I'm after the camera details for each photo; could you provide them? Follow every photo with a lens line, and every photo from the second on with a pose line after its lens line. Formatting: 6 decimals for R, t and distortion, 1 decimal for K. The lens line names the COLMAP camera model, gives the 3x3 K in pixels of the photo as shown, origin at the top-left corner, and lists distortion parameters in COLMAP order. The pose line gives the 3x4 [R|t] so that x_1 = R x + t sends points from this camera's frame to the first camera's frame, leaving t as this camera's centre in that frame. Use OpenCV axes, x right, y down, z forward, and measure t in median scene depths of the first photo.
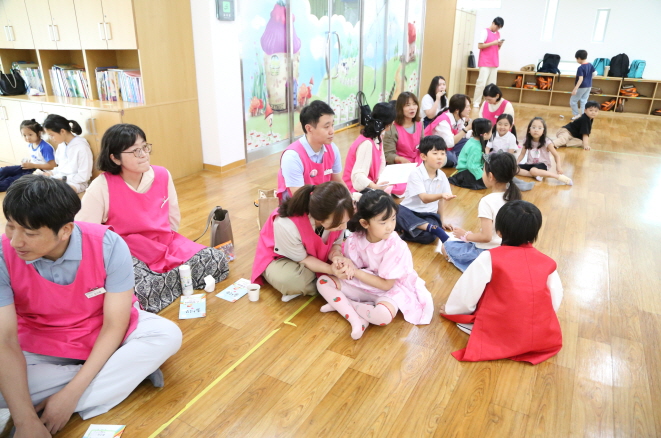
lens RADIAL K [[446.0, 0, 330.5], [0, 446.0, 219.0], [0, 0, 1]] dist [-0.135770, 0.074397]
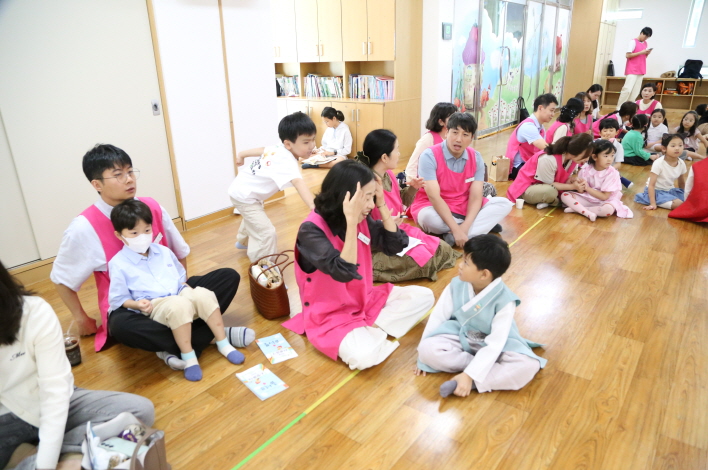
lens RADIAL K [[462.0, 0, 354.0], [0, 462.0, 235.0], [0, 0, 1]] dist [-0.132830, 0.063761]
pose [[0.985247, 0.021533, -0.169777, -0.242386], [-0.023508, 0.999677, -0.009630, 0.154695], [0.169514, 0.013479, 0.985436, -0.382496]]
